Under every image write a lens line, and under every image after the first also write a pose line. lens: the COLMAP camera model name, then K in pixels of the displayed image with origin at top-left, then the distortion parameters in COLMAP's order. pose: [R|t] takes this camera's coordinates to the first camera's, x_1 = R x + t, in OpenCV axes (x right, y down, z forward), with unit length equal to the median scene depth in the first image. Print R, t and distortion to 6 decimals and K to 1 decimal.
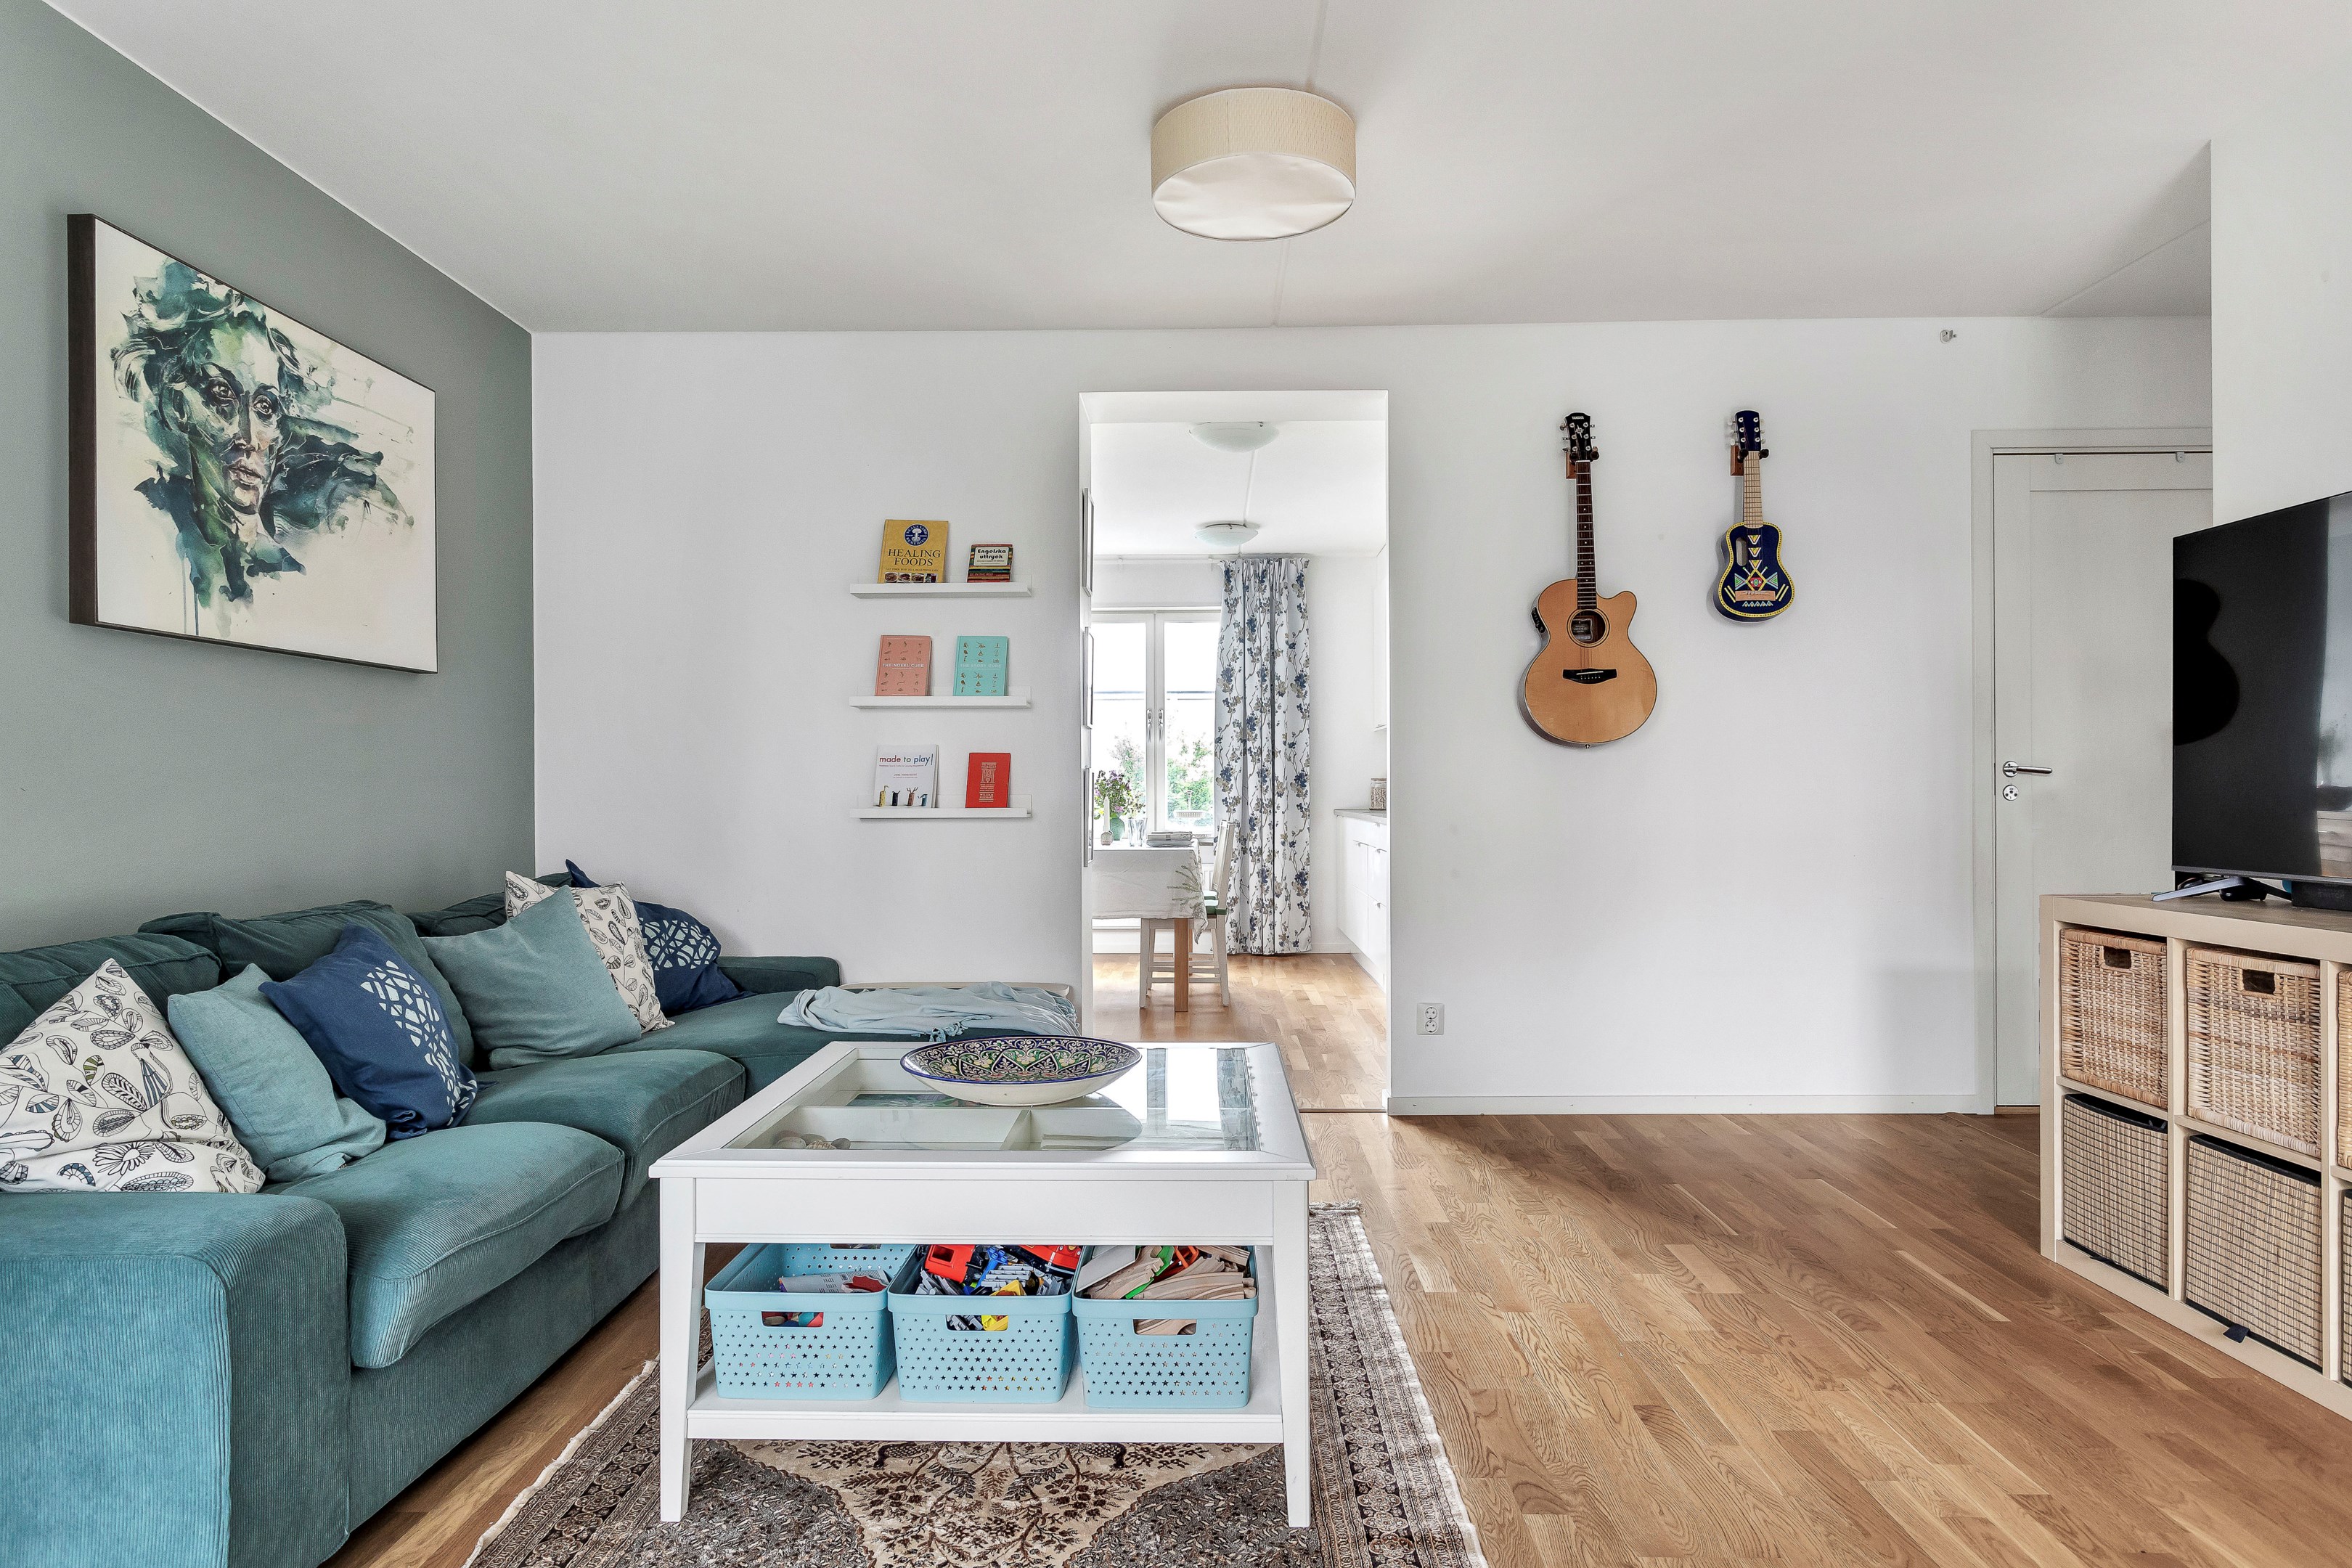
lens RADIAL K [[1383.7, 0, 1179.9], [0, 1383.7, 790.7], [0, 0, 1]] dist [-0.003636, 0.000641]
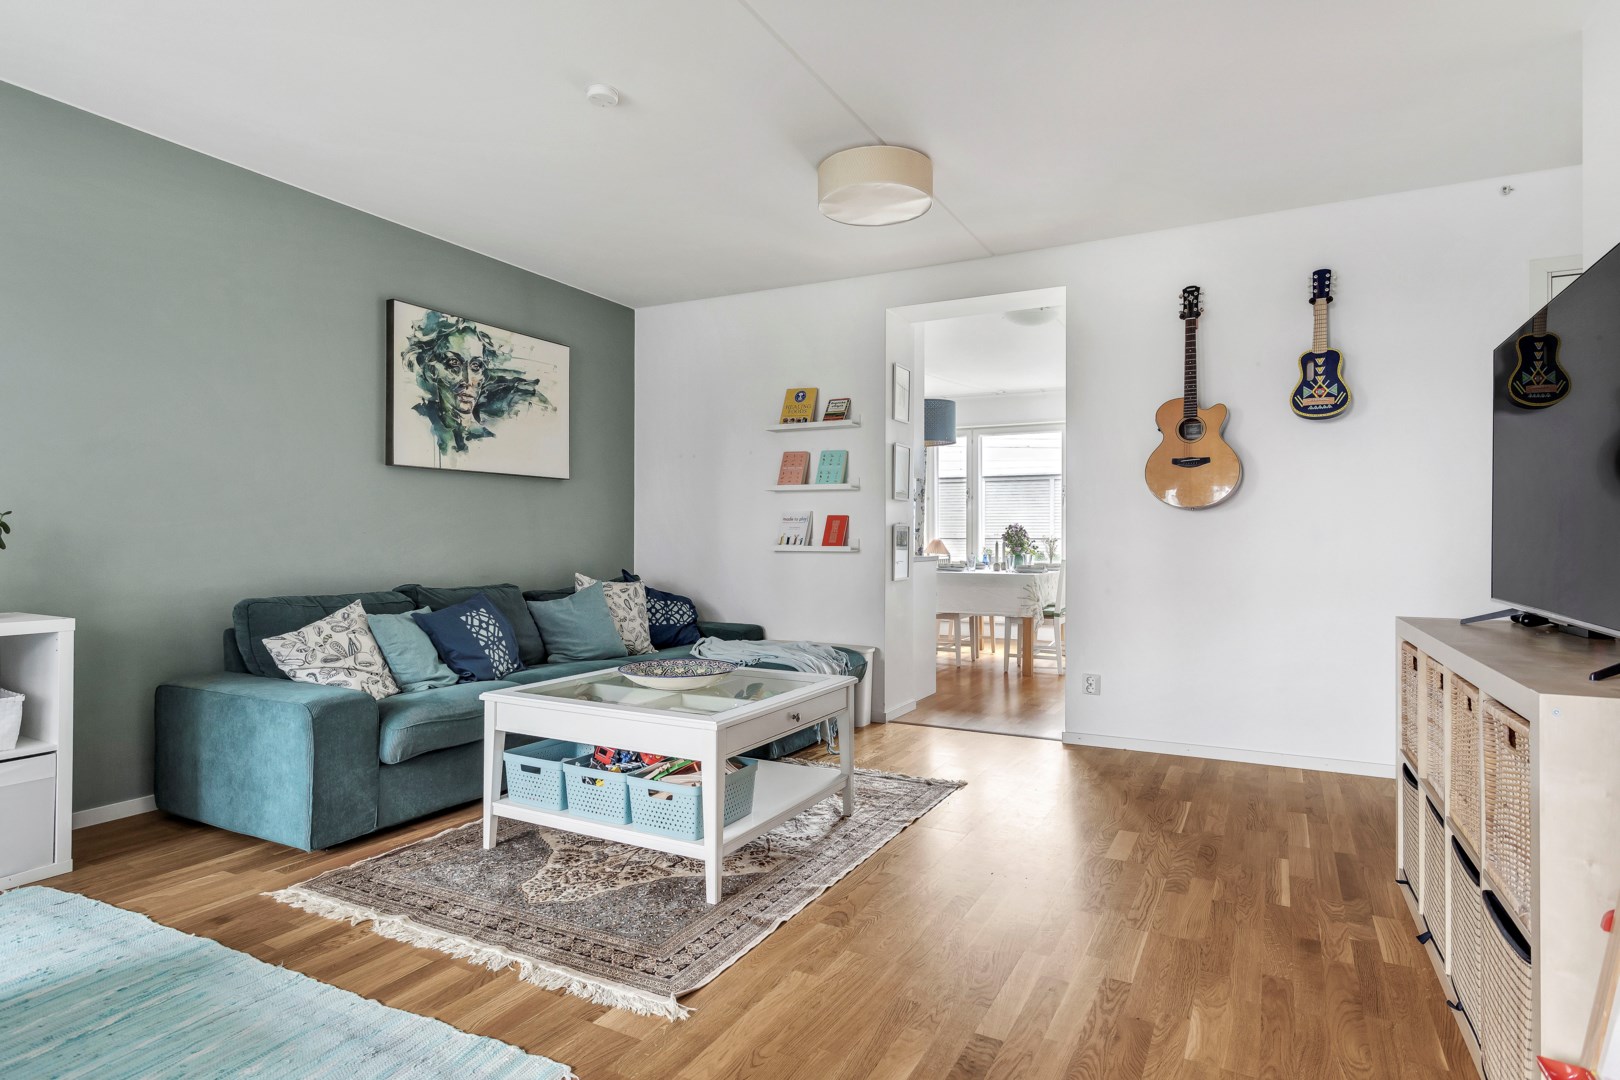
lens RADIAL K [[881.6, 0, 802.8], [0, 881.6, 531.4], [0, 0, 1]] dist [-0.002230, 0.000648]
pose [[0.889538, 0.003725, -0.456846, 0.474110], [-0.007061, 0.999959, -0.005597, 0.000018], [0.456807, 0.008204, 0.889528, -0.047483]]
